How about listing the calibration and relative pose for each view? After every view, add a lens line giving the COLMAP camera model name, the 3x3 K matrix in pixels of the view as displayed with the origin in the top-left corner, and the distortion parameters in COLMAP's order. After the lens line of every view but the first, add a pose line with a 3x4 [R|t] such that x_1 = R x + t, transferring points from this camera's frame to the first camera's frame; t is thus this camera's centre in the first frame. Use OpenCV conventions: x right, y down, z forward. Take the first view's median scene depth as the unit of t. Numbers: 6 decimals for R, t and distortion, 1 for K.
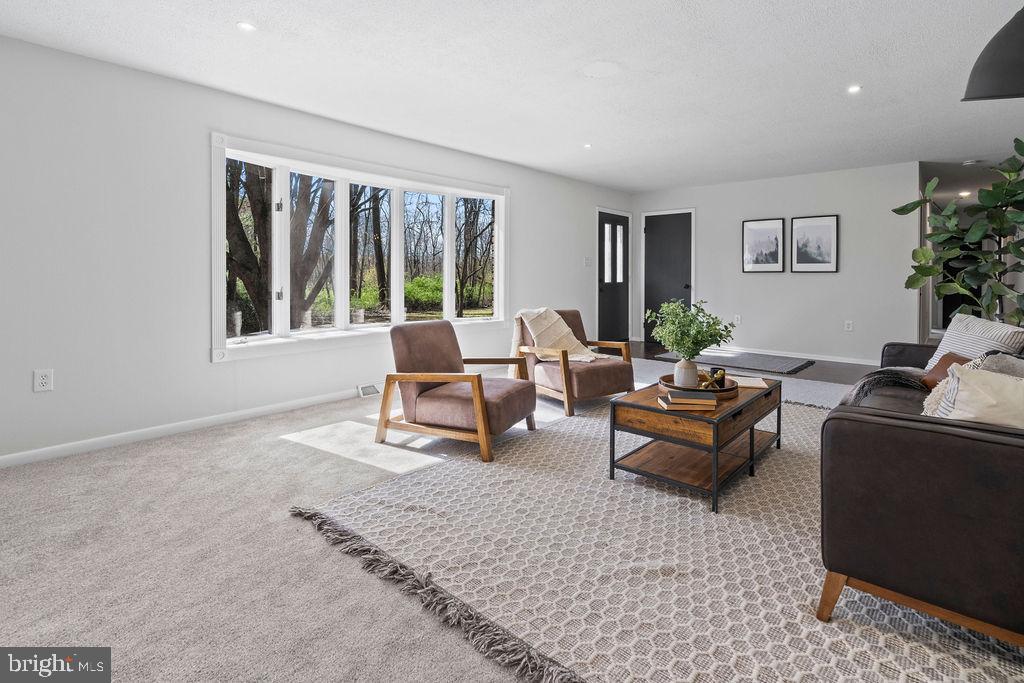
lens RADIAL K [[493.7, 0, 517.7], [0, 493.7, 277.2], [0, 0, 1]] dist [-0.004160, 0.000315]
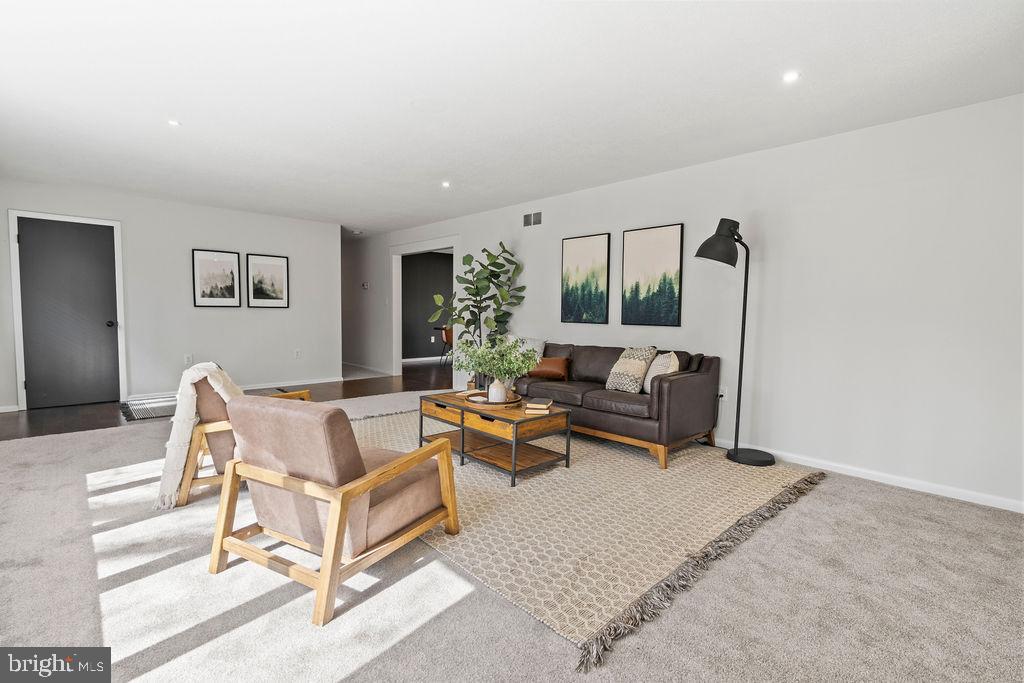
lens RADIAL K [[474.2, 0, 515.0], [0, 474.2, 339.2], [0, 0, 1]] dist [-0.005052, 0.000389]
pose [[0.084178, -0.062083, 0.994515, -0.568146], [-0.008094, 0.997982, 0.062985, -0.014914], [-0.996418, -0.013351, 0.083505, 0.542889]]
